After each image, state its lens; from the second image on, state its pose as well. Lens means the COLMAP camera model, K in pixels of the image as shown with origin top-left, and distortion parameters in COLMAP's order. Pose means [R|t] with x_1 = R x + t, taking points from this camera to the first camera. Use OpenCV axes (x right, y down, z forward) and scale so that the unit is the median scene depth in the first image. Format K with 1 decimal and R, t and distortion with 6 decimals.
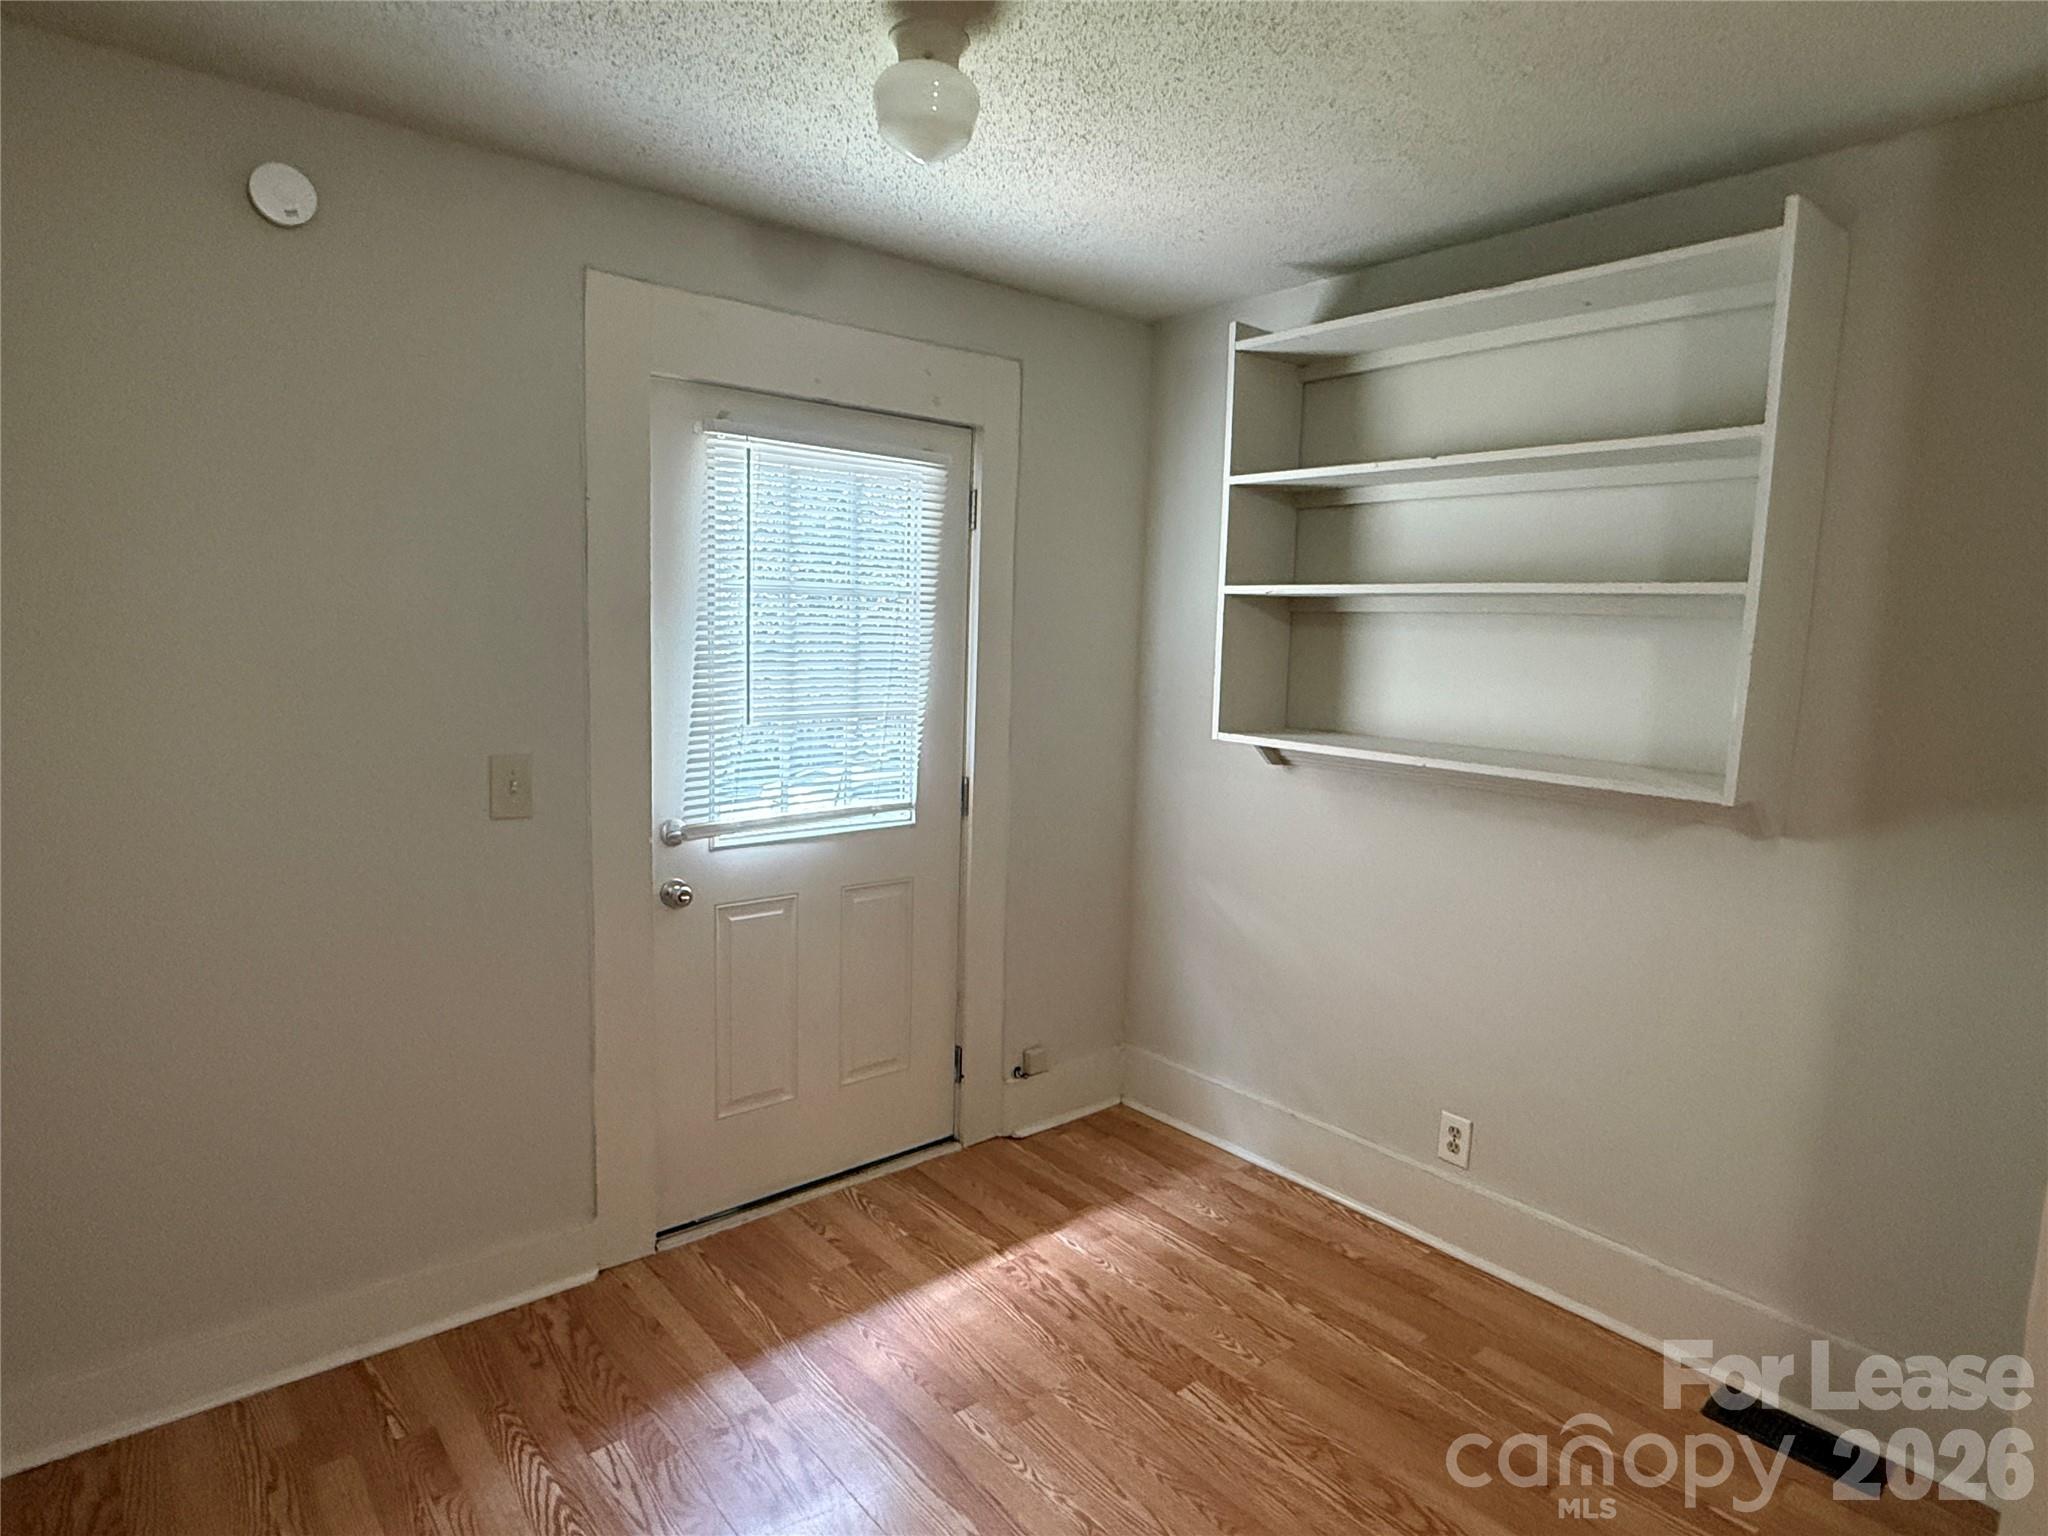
lens RADIAL K [[1146.9, 0, 1024.0], [0, 1146.9, 768.0], [0, 0, 1]] dist [0.004336, 0.000016]
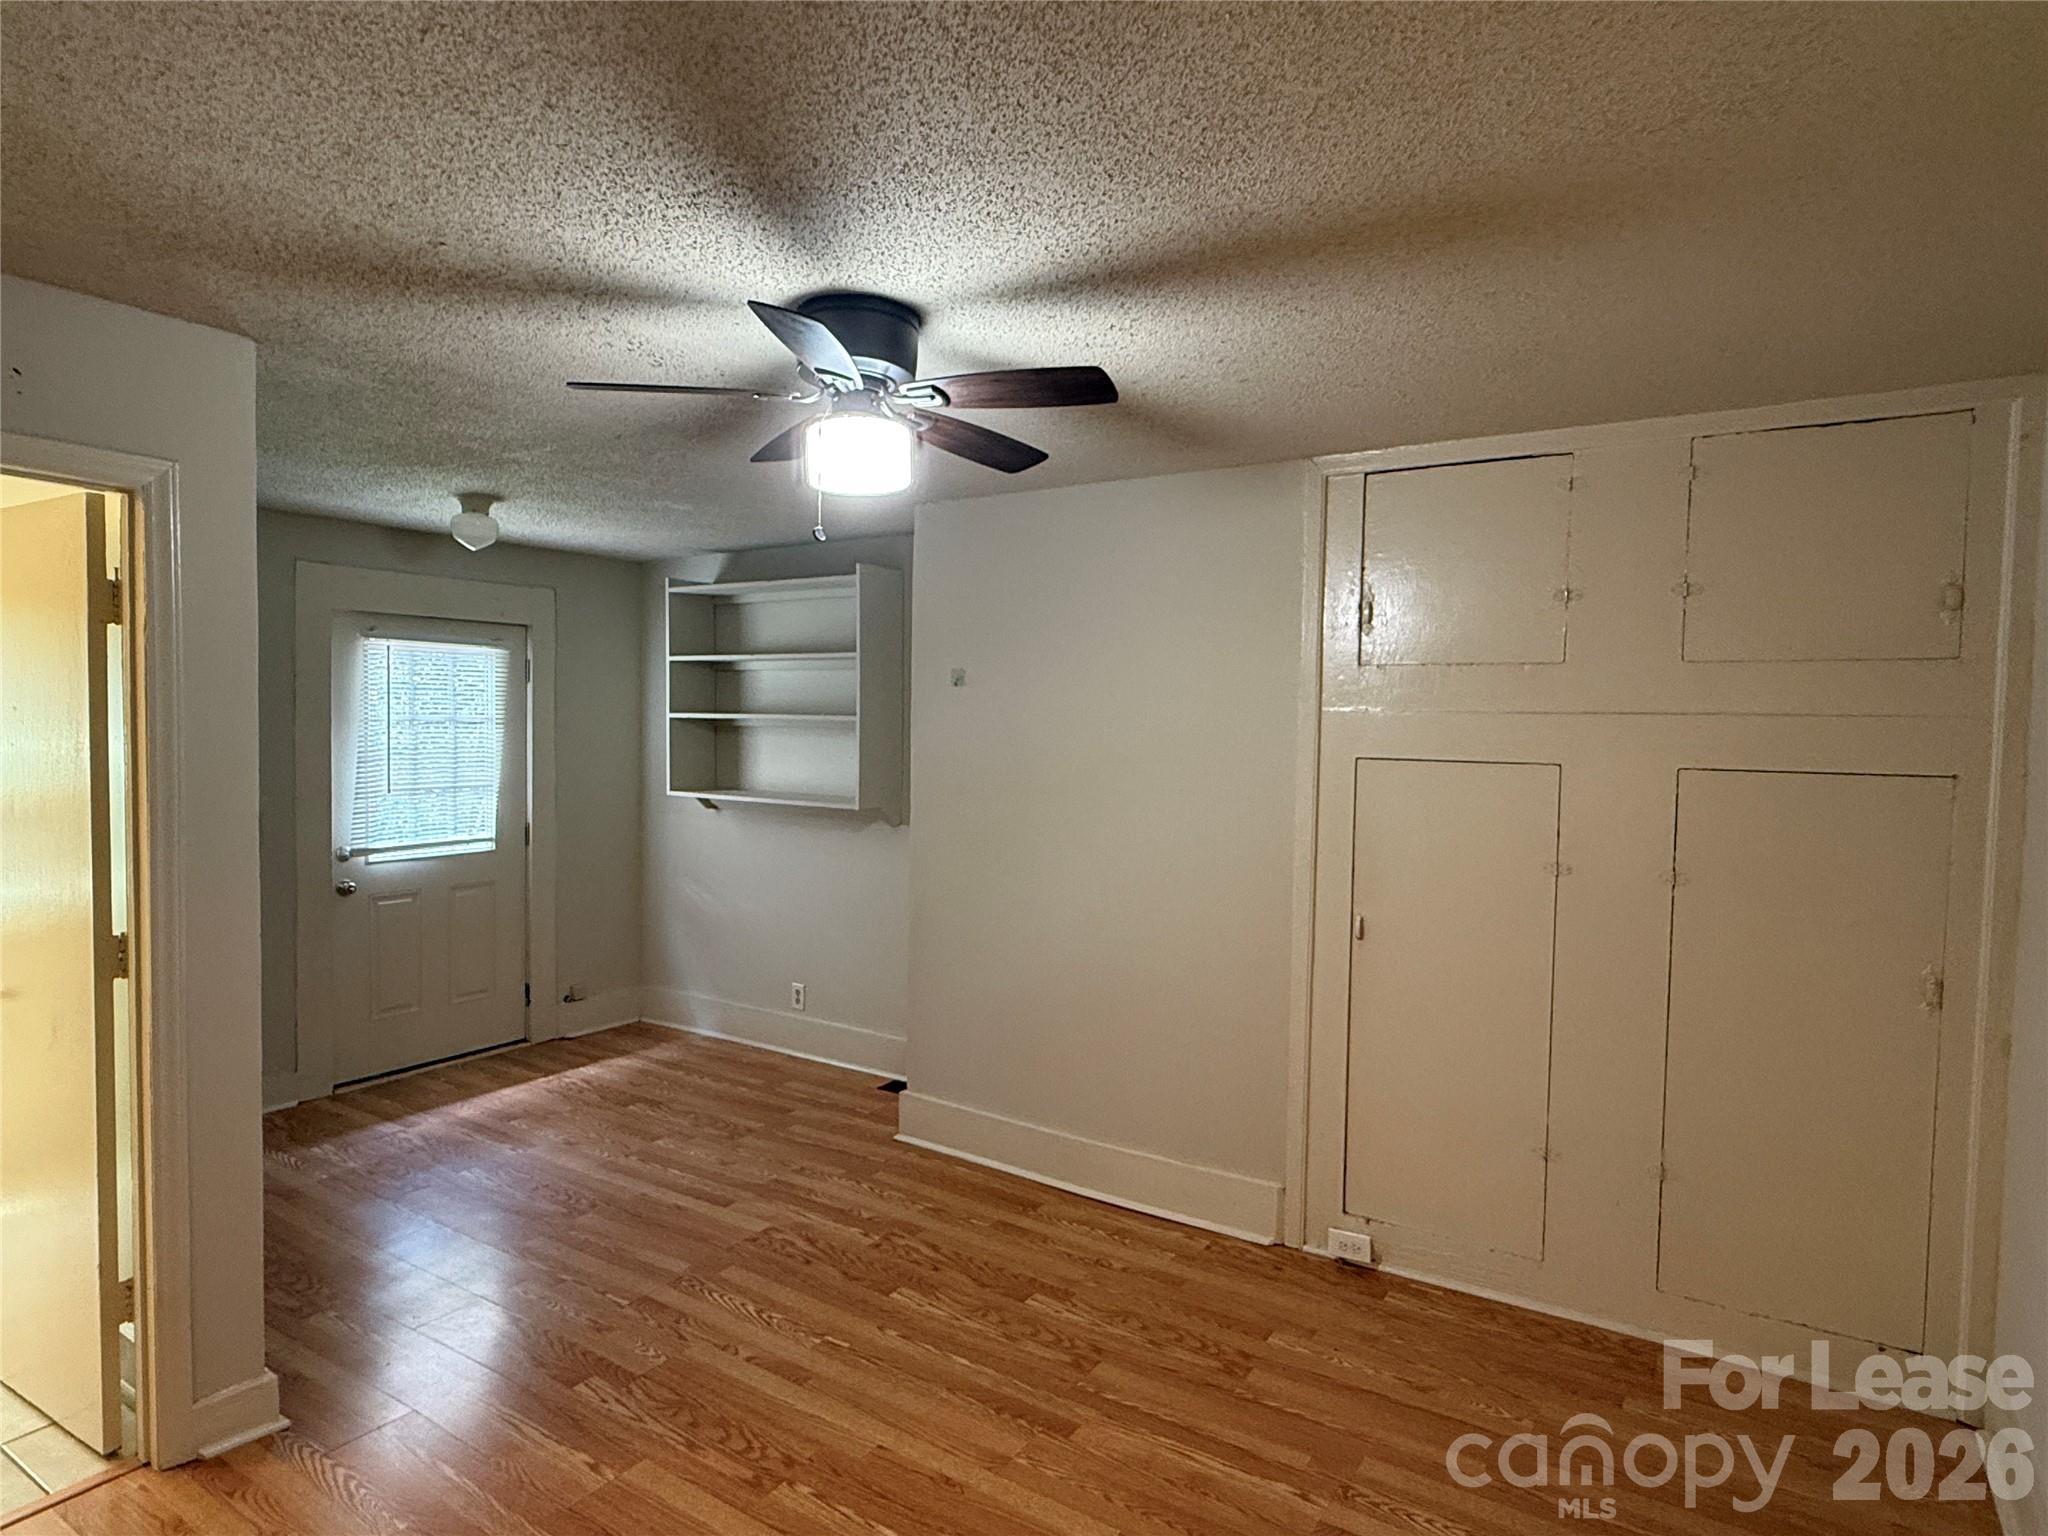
lens RADIAL K [[1141.2, 0, 1024.0], [0, 1141.2, 768.0], [0, 0, 1]] dist [-0.000854, -0.001129]
pose [[0.957093, -0.025541, 0.288654, 0.188941], [0.047612, 0.996431, -0.069699, 0.089503], [-0.285844, 0.080452, 0.954893, -0.952179]]
